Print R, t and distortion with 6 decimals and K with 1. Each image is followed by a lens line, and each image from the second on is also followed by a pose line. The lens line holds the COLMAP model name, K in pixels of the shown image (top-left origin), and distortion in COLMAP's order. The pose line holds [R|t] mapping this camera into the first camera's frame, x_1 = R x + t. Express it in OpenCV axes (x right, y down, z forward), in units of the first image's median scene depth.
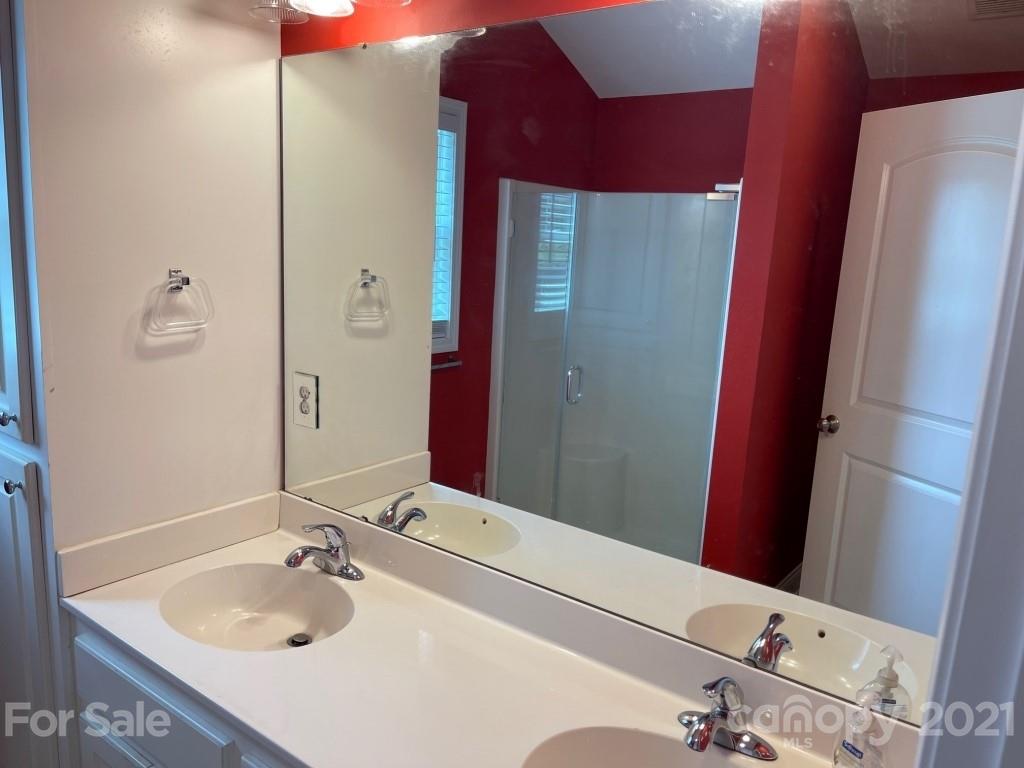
lens RADIAL K [[773.6, 0, 508.7], [0, 773.6, 386.6], [0, 0, 1]] dist [0.068548, -0.081365]
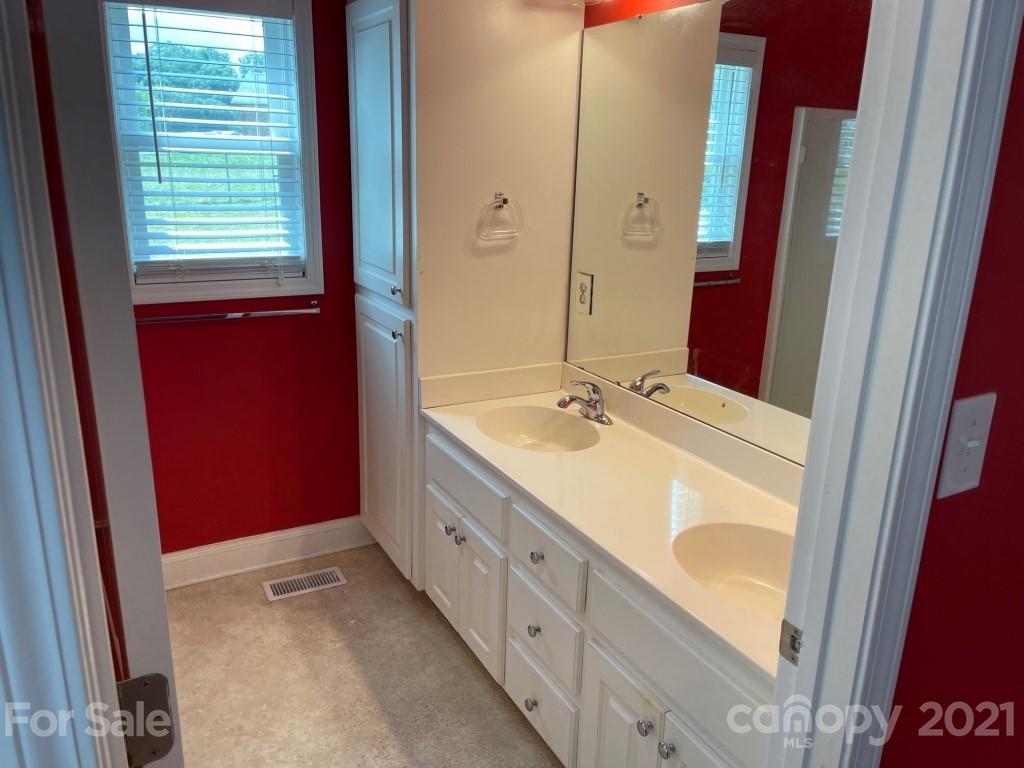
lens RADIAL K [[773.6, 0, 507.6], [0, 773.6, 382.3], [0, 0, 1]] dist [0.068548, -0.081365]
pose [[0.910851, 0.091406, -0.402486, 0.171809], [-0.060136, 0.994153, 0.089686, 0.059395], [0.408331, -0.057486, 0.911022, -0.277871]]
